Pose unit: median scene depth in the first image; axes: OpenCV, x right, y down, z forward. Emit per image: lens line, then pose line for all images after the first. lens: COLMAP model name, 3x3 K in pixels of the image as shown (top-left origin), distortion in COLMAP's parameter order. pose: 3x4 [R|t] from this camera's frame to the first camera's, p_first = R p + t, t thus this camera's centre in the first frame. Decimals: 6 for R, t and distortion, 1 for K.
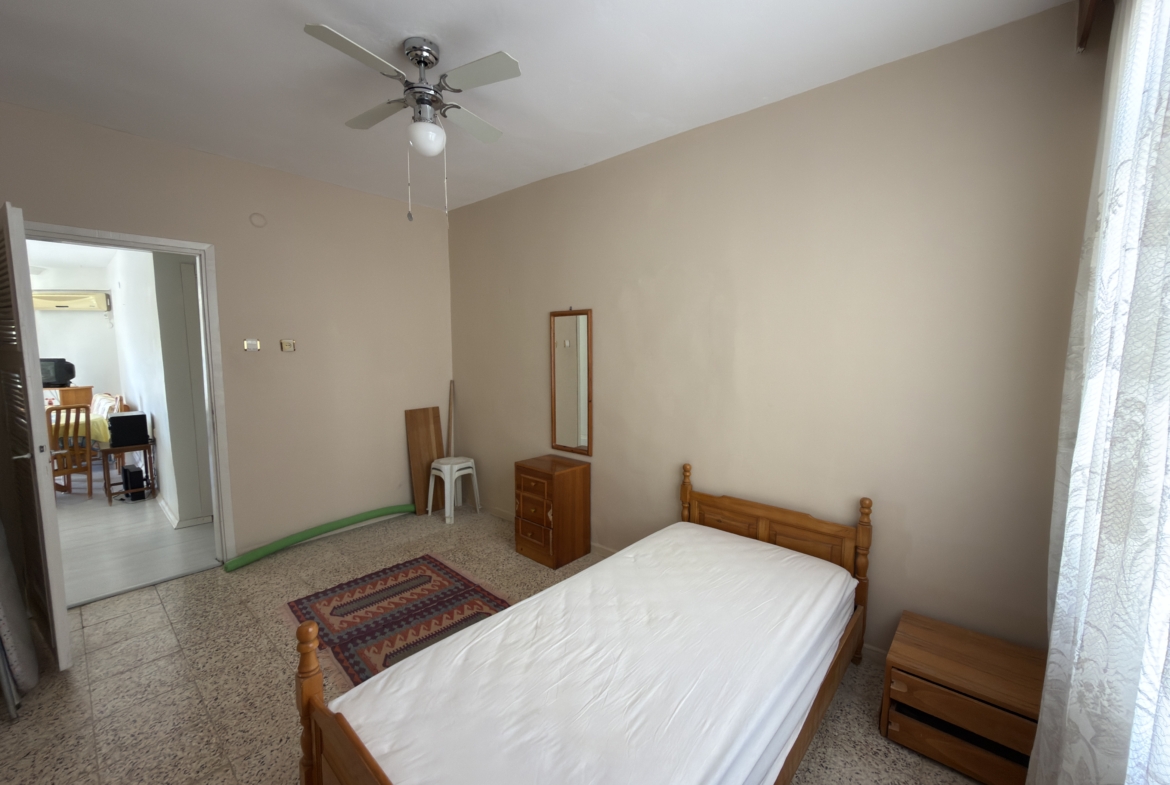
lens RADIAL K [[464.5, 0, 583.5], [0, 464.5, 392.4], [0, 0, 1]] dist [0.000202, -0.000111]
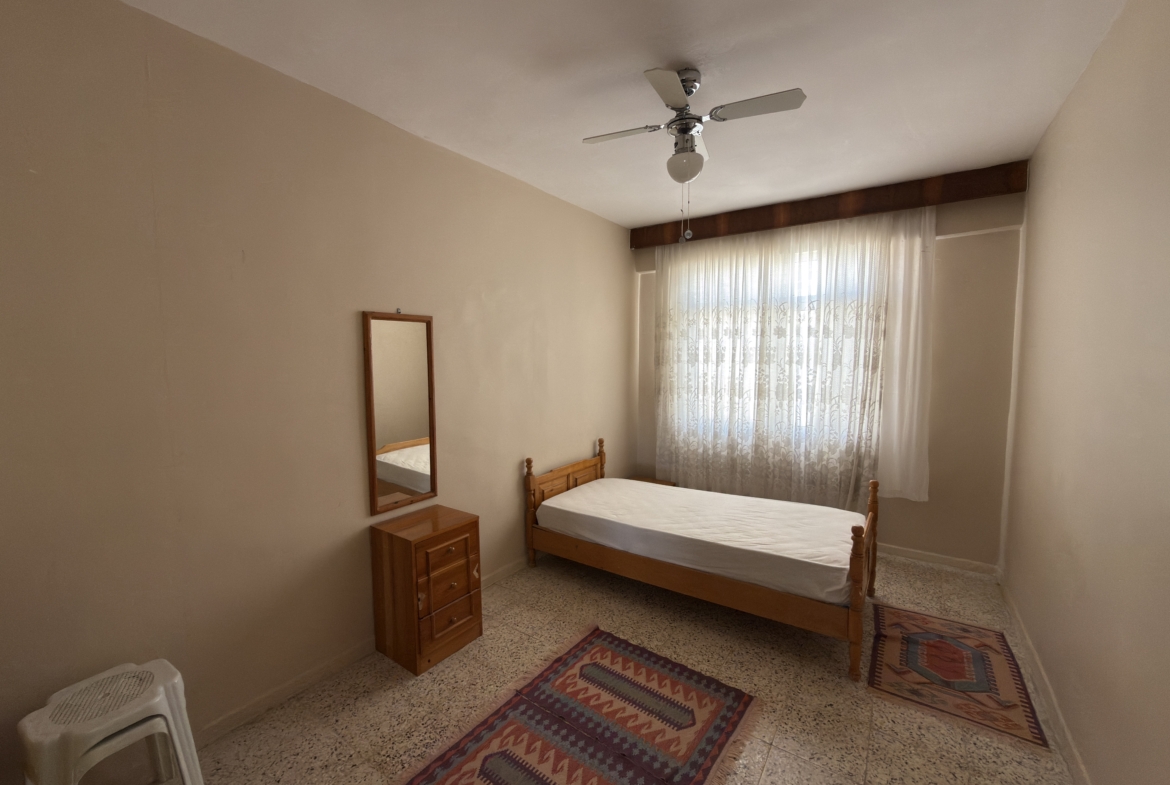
lens RADIAL K [[464.5, 0, 589.2], [0, 464.5, 391.5], [0, 0, 1]] dist [0.000202, -0.000111]
pose [[-0.127673, -0.076359, 0.988873, -0.964359], [0.101402, 0.990802, 0.089600, -0.107457], [-0.986619, 0.111713, -0.118756, 0.965961]]
